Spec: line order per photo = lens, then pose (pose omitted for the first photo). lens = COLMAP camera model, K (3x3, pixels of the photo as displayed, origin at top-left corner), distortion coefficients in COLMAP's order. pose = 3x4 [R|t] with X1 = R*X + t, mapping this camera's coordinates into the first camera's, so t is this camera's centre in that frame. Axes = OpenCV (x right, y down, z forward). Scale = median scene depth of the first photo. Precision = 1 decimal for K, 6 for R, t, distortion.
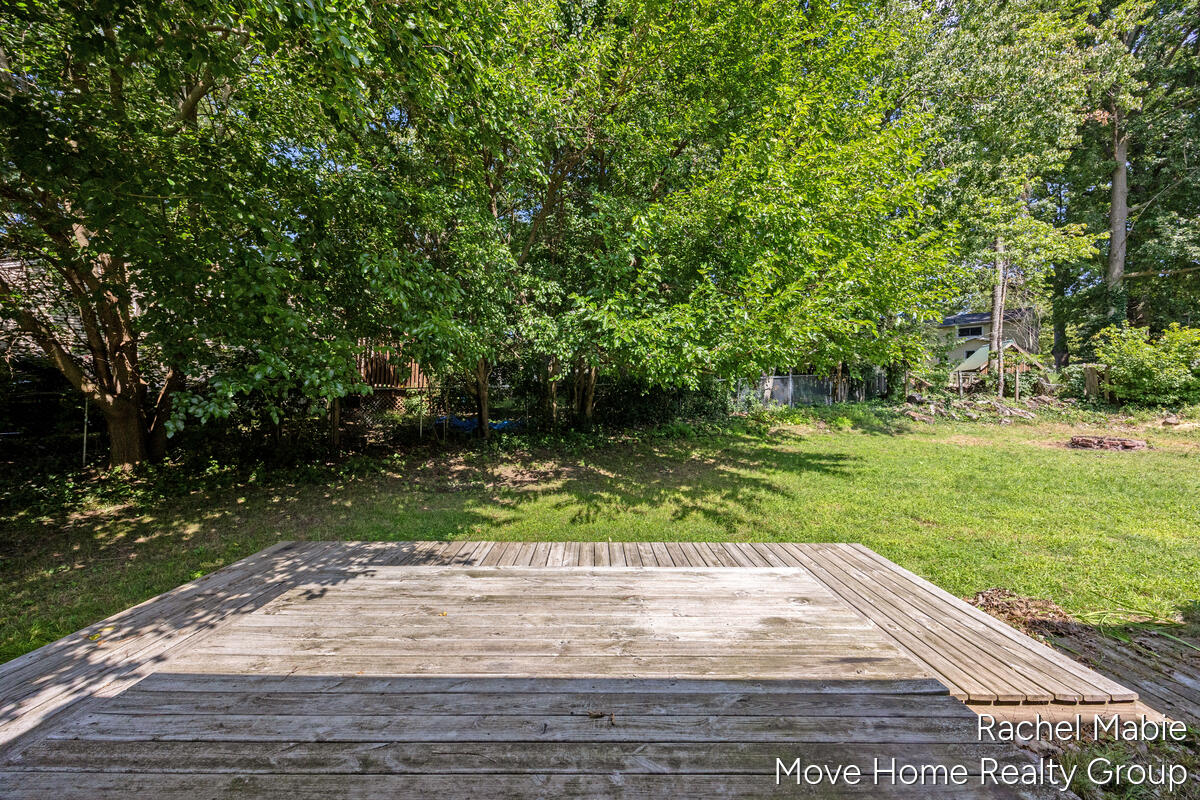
lens RADIAL K [[464.6, 0, 604.0], [0, 464.6, 402.0], [0, 0, 1]] dist [-0.000680, -0.000336]
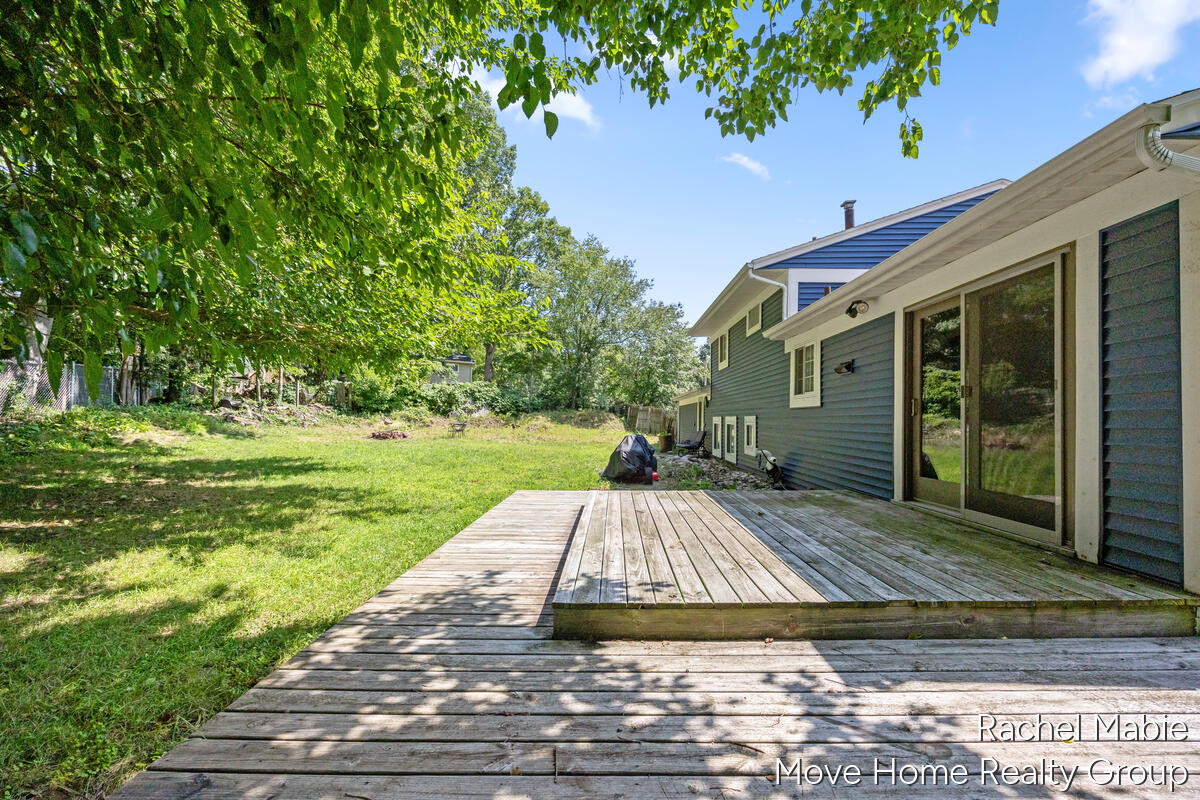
lens RADIAL K [[464.6, 0, 604.0], [0, 464.6, 402.0], [0, 0, 1]] dist [-0.000680, -0.000336]
pose [[0.035297, 0.028854, 0.998960, -1.328410], [-0.001761, 0.999583, -0.028810, 0.086717], [-0.999375, -0.000742, 0.035333, 0.943002]]
